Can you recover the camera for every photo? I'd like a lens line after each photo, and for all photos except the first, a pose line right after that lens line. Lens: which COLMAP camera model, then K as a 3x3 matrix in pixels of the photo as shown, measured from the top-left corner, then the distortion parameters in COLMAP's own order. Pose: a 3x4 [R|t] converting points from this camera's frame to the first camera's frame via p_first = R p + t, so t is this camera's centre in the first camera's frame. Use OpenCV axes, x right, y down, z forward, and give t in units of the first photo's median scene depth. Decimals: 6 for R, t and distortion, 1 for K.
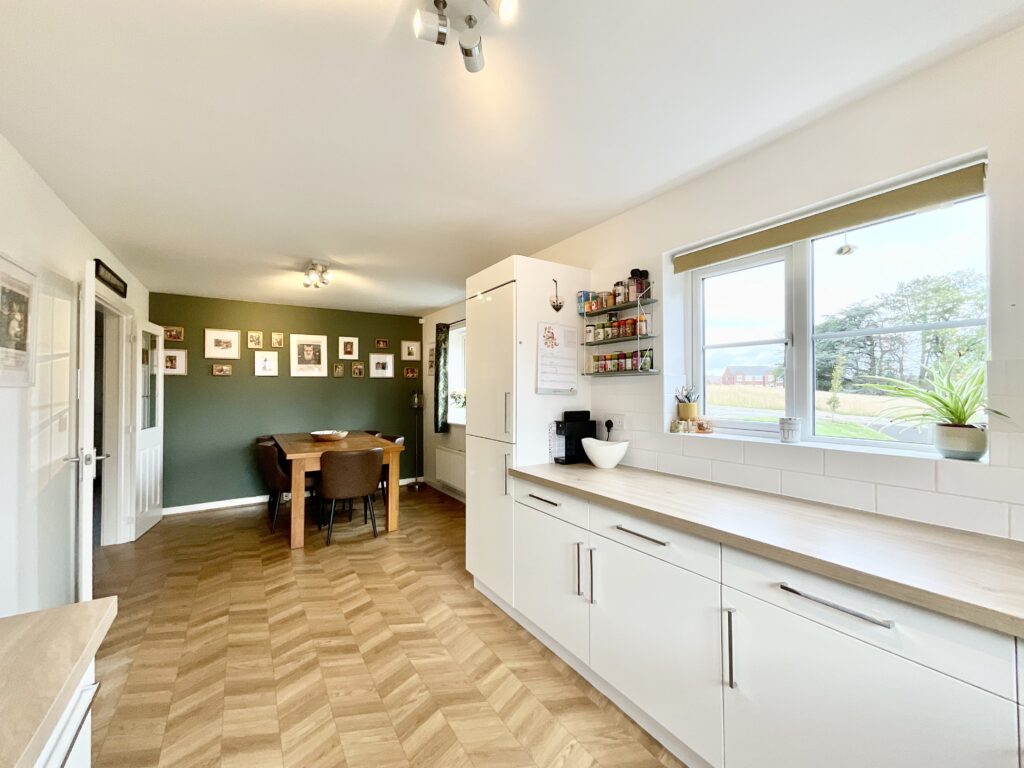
lens RADIAL K [[415.9, 0, 511.5], [0, 415.9, 382.7], [0, 0, 1]] dist [-0.001598, 0.000313]
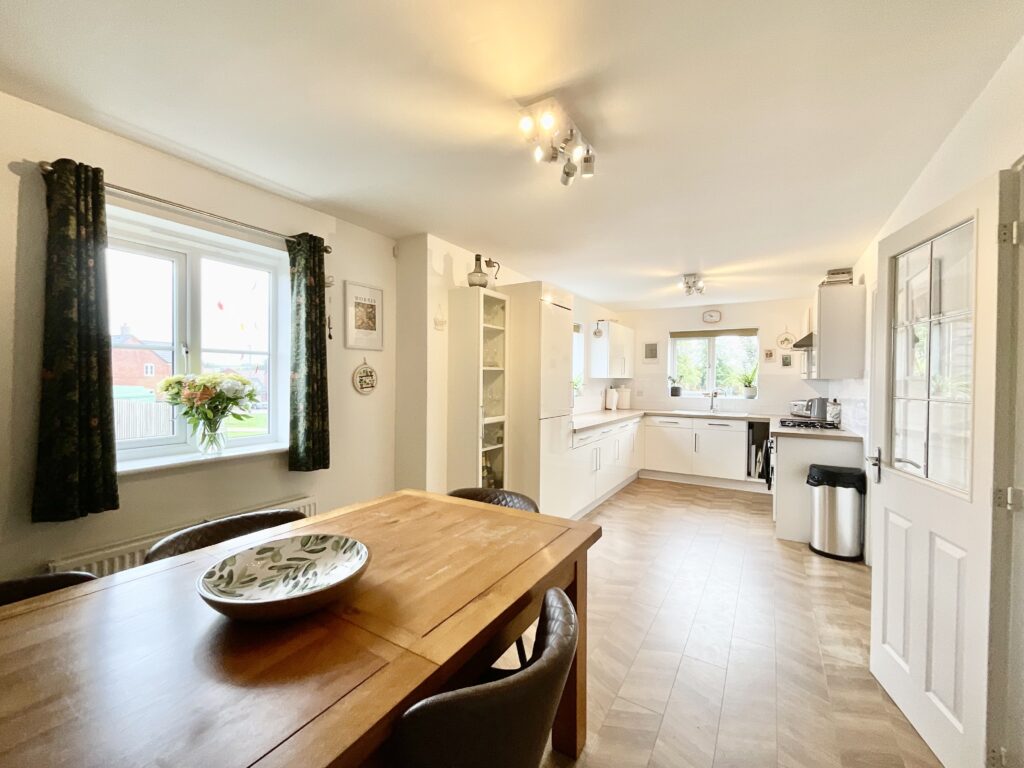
lens RADIAL K [[415.9, 0, 511.5], [0, 415.9, 382.7], [0, 0, 1]] dist [-0.001598, 0.000313]
pose [[-0.424863, -0.010308, 0.905199, -0.793546], [-0.022638, 0.999743, 0.000759, 0.019589], [-0.904975, -0.020169, -0.424987, 1.129768]]
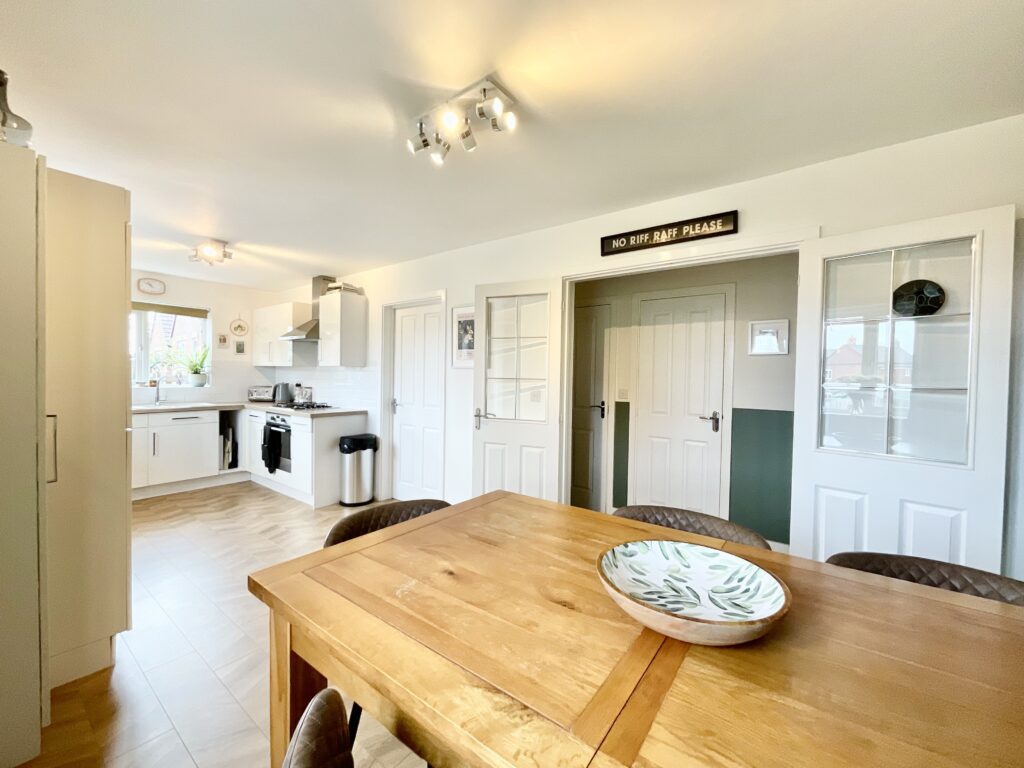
lens RADIAL K [[415.9, 0, 511.5], [0, 415.9, 382.7], [0, 0, 1]] dist [-0.001598, 0.000313]
pose [[-0.941300, -0.006366, -0.337512, -0.330264], [-0.008346, 0.999955, 0.004415, 0.030688], [0.337468, 0.006972, -0.941311, 1.327555]]
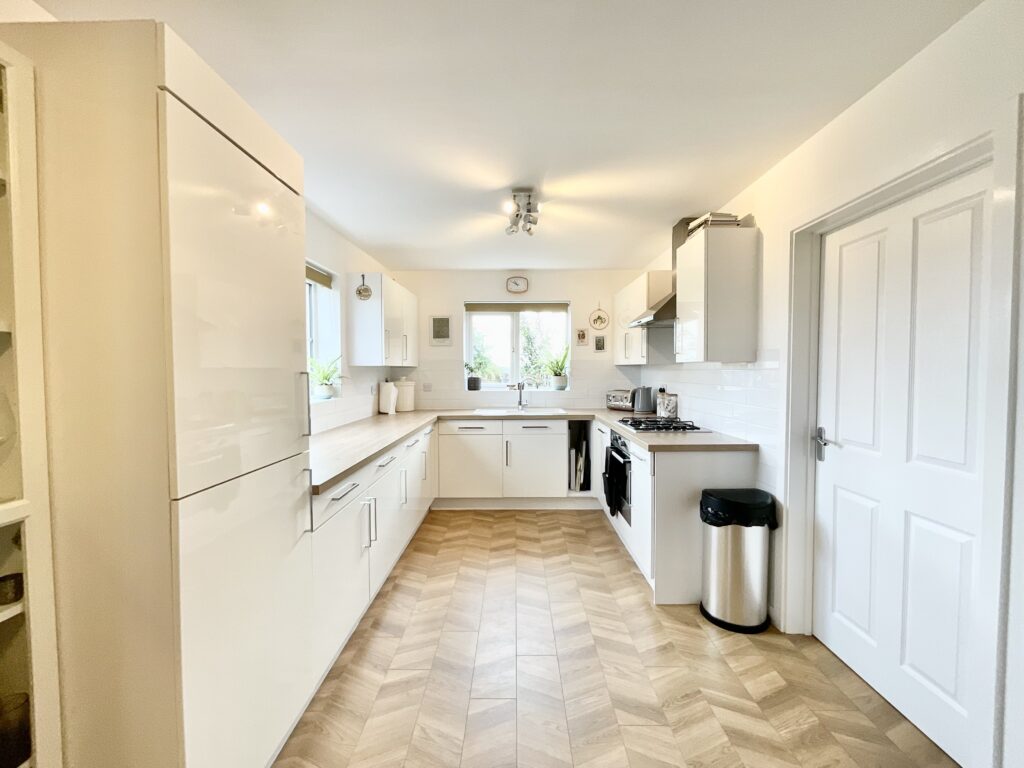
lens RADIAL K [[415.9, 0, 511.5], [0, 415.9, 382.7], [0, 0, 1]] dist [-0.001598, 0.000313]
pose [[-0.834545, -0.012680, 0.550794, -0.374706], [-0.003417, 0.999835, 0.017841, 0.016442], [-0.550930, 0.013007, -0.834450, 0.823182]]
